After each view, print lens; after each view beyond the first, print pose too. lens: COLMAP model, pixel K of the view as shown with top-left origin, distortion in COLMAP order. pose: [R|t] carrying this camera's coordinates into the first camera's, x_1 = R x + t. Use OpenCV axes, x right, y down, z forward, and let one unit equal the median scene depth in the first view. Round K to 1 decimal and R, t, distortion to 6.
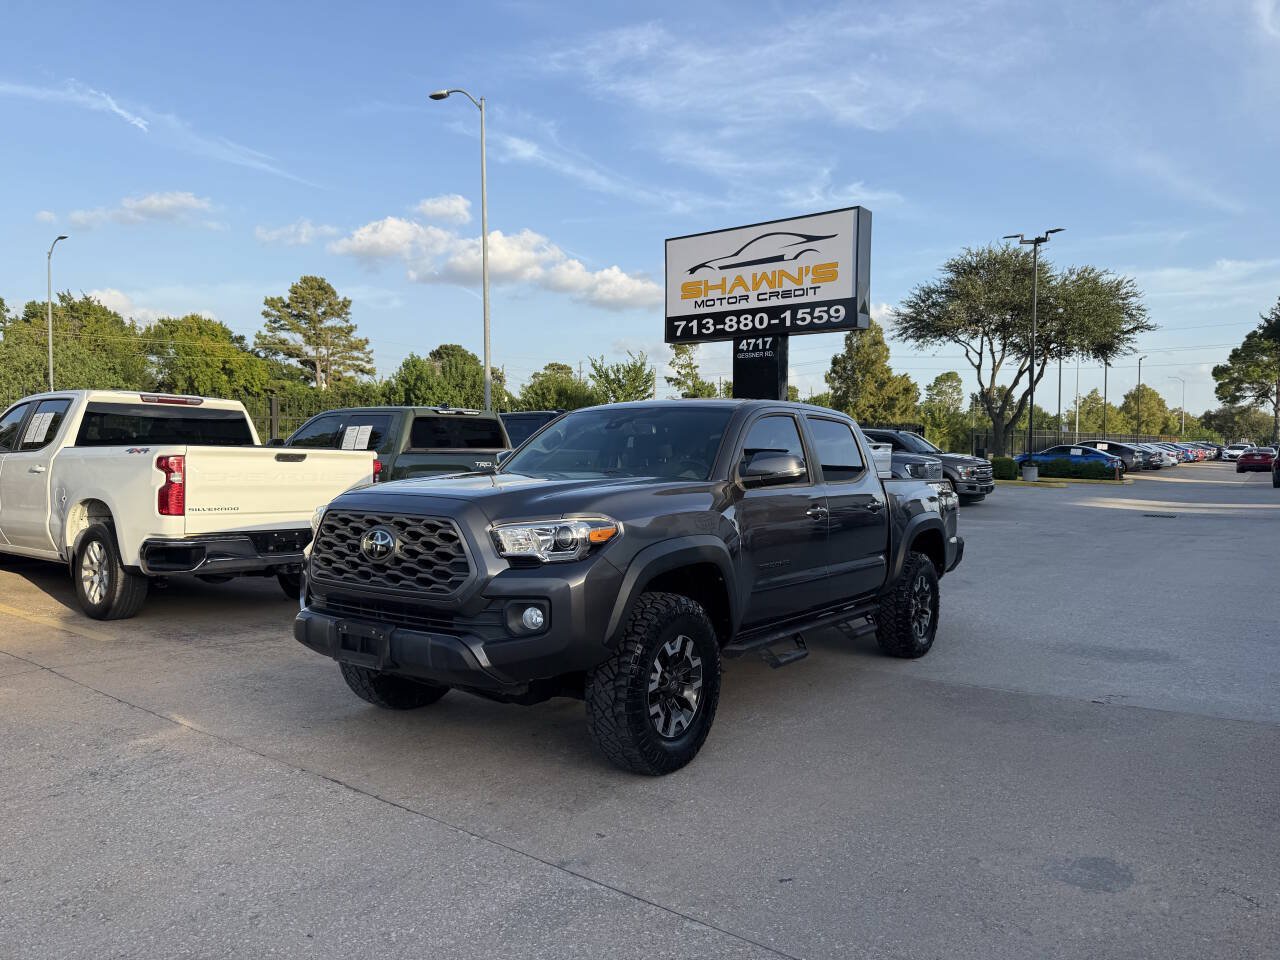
lens RADIAL K [[890.0, 0, 619.1], [0, 890.0, 482.1], [0, 0, 1]] dist [0.041747, -0.050676]
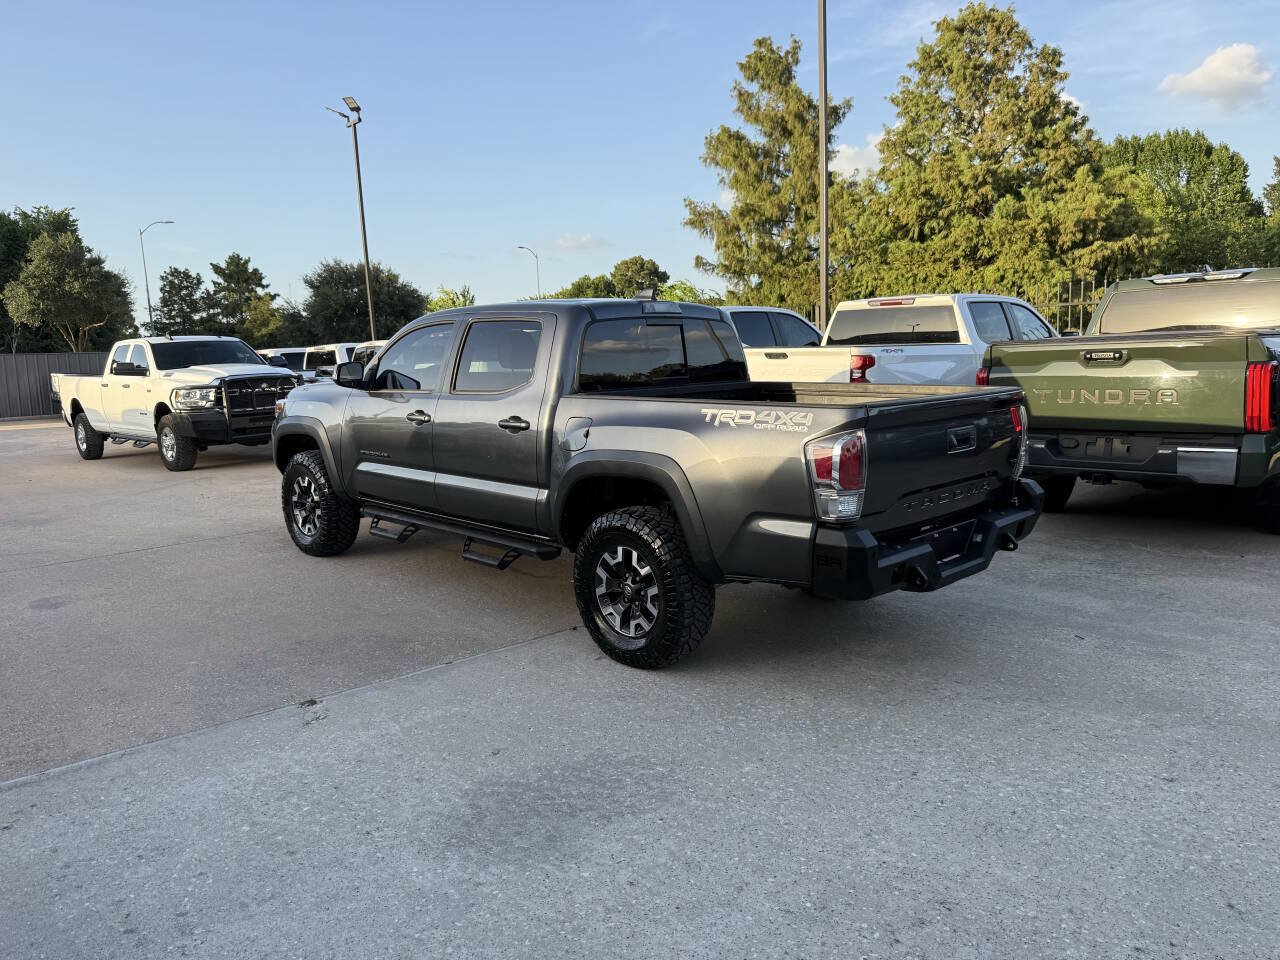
lens RADIAL K [[900.9, 0, 640.0], [0, 900.9, 480.0], [0, 0, 1]] dist [0.066394, -0.092626]
pose [[-0.134886, 0.135116, -0.981606, 0.314920], [-0.000708, 0.990646, 0.136457, -0.009892], [0.990861, 0.019102, -0.133528, 0.355869]]
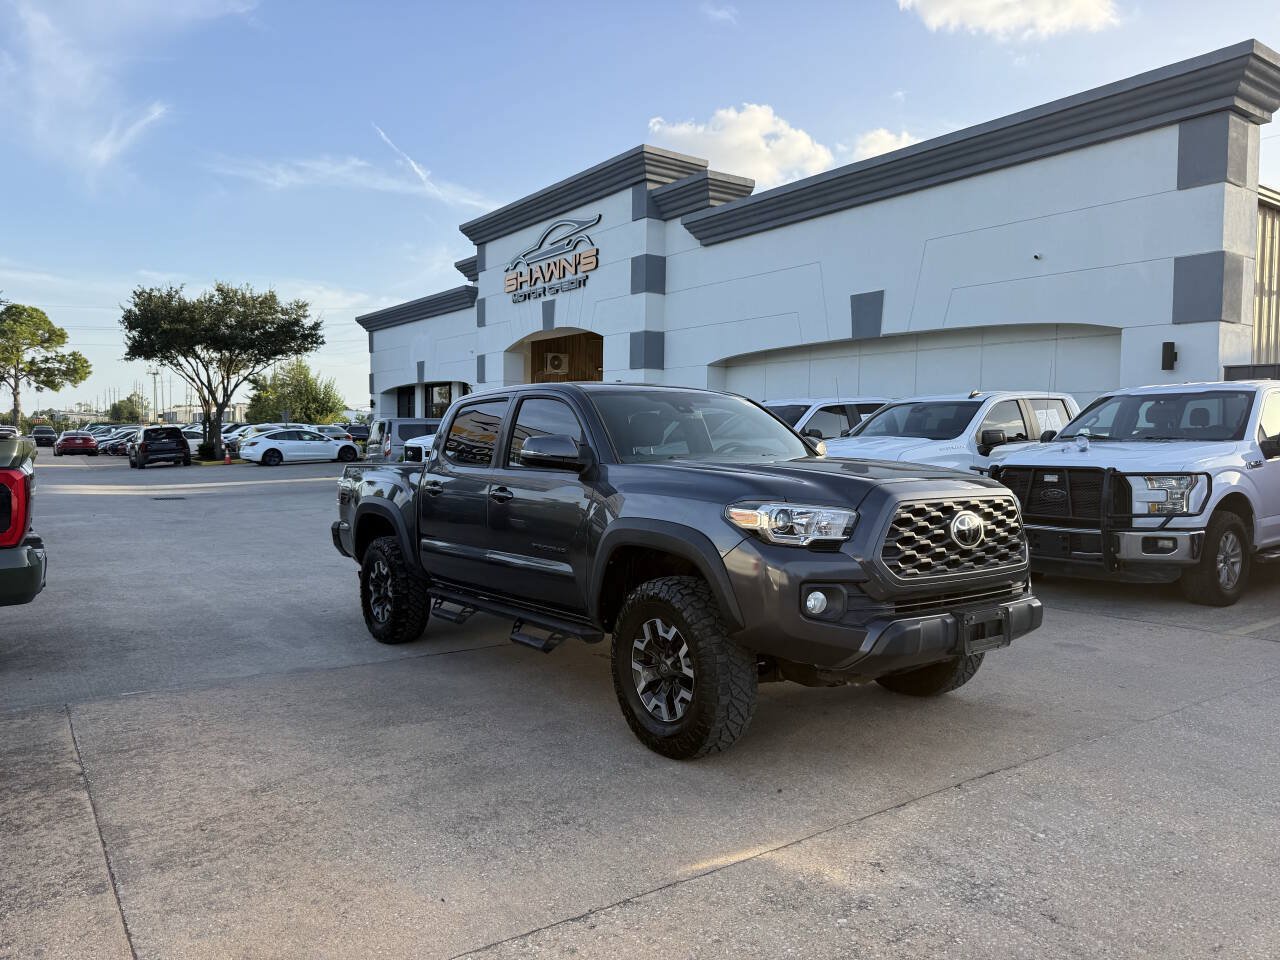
lens RADIAL K [[900.9, 0, 640.0], [0, 900.9, 480.0], [0, 0, 1]] dist [0.066394, -0.092626]
pose [[0.292598, -0.041837, 0.955320, -0.247979], [0.027446, 0.998998, 0.035343, -0.005744], [-0.955842, 0.015878, 0.293453, 0.194164]]
